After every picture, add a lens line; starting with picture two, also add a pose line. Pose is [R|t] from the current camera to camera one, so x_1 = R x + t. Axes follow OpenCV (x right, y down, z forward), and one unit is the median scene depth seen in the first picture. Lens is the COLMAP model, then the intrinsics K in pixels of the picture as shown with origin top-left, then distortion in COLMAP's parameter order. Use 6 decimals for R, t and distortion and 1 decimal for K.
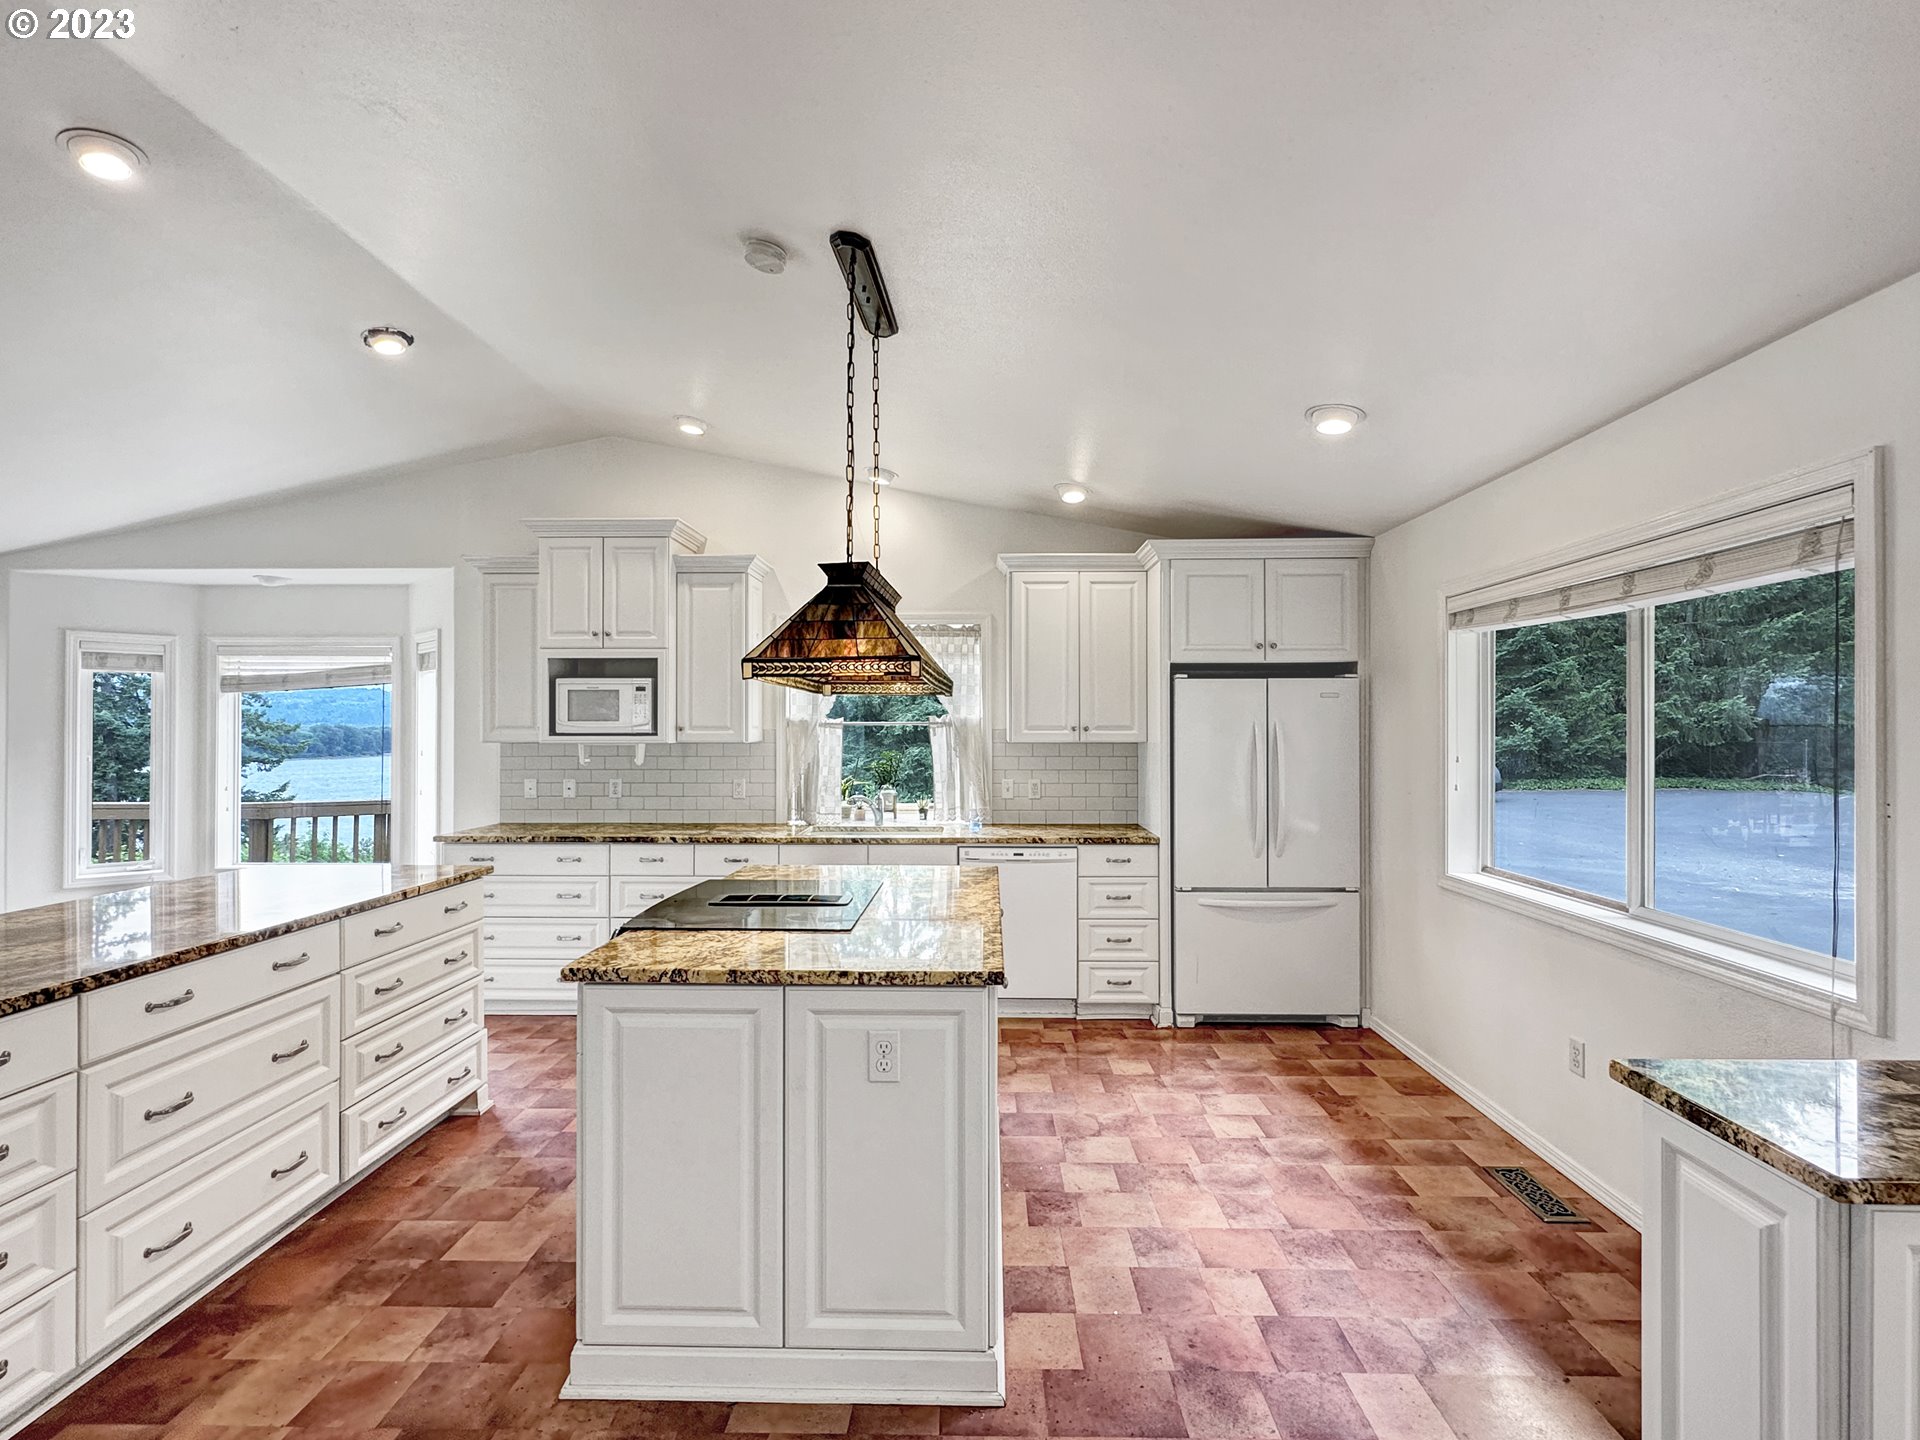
lens RADIAL K [[901.3, 0, 958.2], [0, 901.3, 725.6], [0, 0, 1]] dist [-0.004091, -0.000208]
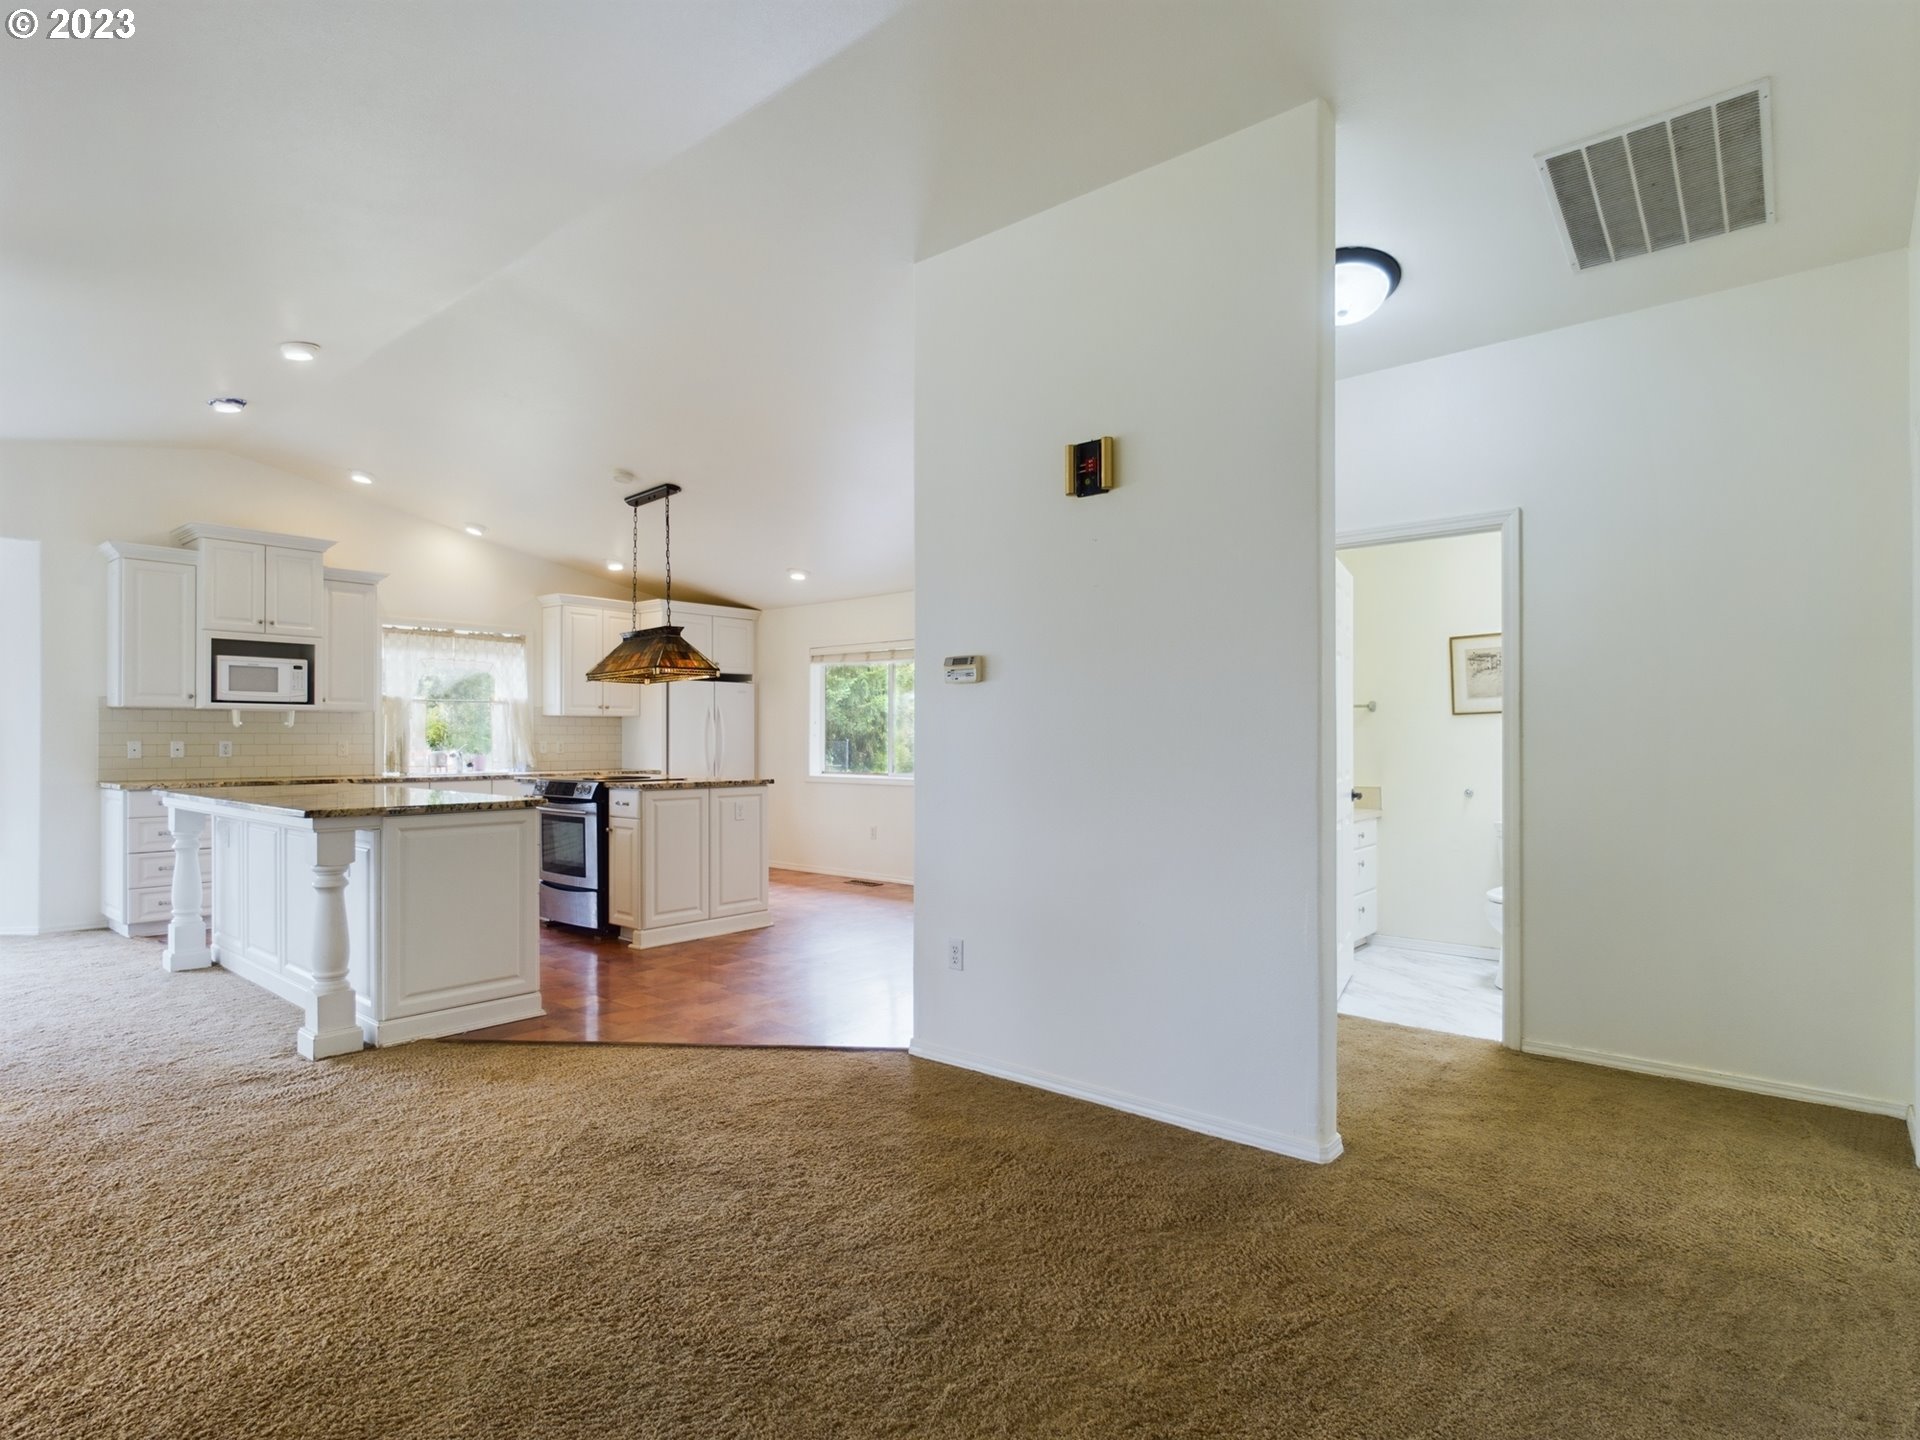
lens RADIAL K [[1009.3, 0, 959.4], [0, 1009.3, 737.2], [0, 0, 1]] dist [0.001073, 0.000778]
pose [[0.633371, 0.001397, 0.773847, -0.922175], [-0.004525, 0.999988, 0.001898, 0.054481], [-0.773835, -0.004704, 0.633370, -0.679689]]
